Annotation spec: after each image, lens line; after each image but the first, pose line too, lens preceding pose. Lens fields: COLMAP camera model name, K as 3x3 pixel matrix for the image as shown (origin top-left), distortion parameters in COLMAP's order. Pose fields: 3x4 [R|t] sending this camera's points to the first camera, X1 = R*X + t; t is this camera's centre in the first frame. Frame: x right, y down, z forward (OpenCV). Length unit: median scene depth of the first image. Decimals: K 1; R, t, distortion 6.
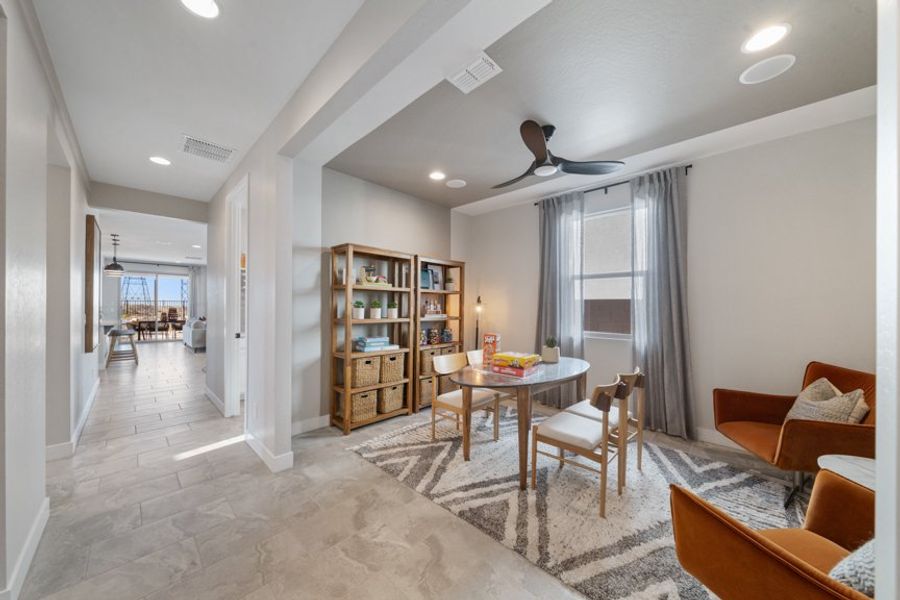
lens RADIAL K [[311.0, 0, 446.3], [0, 311.0, 302.7], [0, 0, 1]] dist [-0.000289, -0.000061]
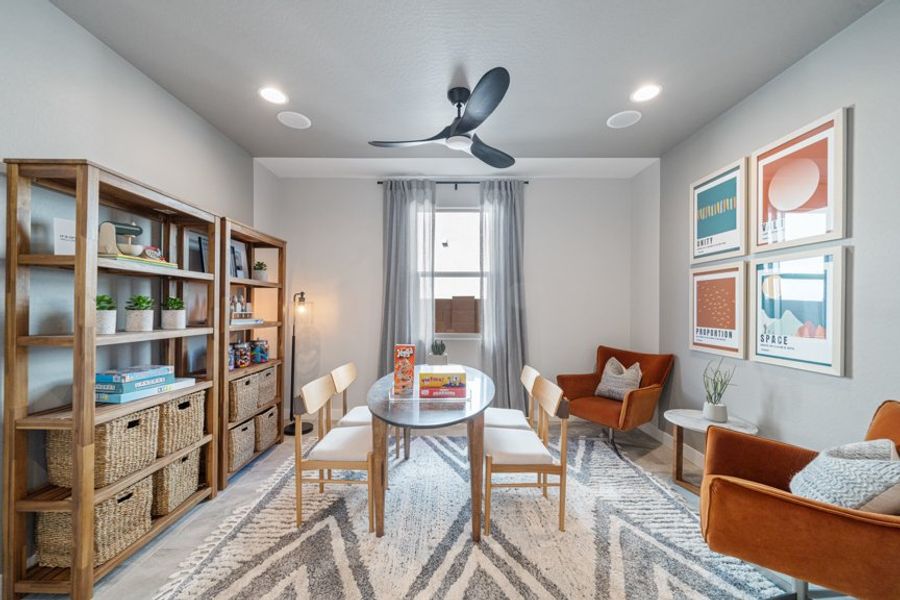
lens RADIAL K [[334.4, 0, 448.4], [0, 334.4, 305.5], [0, 0, 1]] dist [-0.001015, -0.000259]
pose [[0.724370, 0.000054, 0.689411, -0.237706], [-0.007774, 0.999937, 0.008090, 0.001944], [-0.689368, -0.011220, 0.724325, 0.277564]]
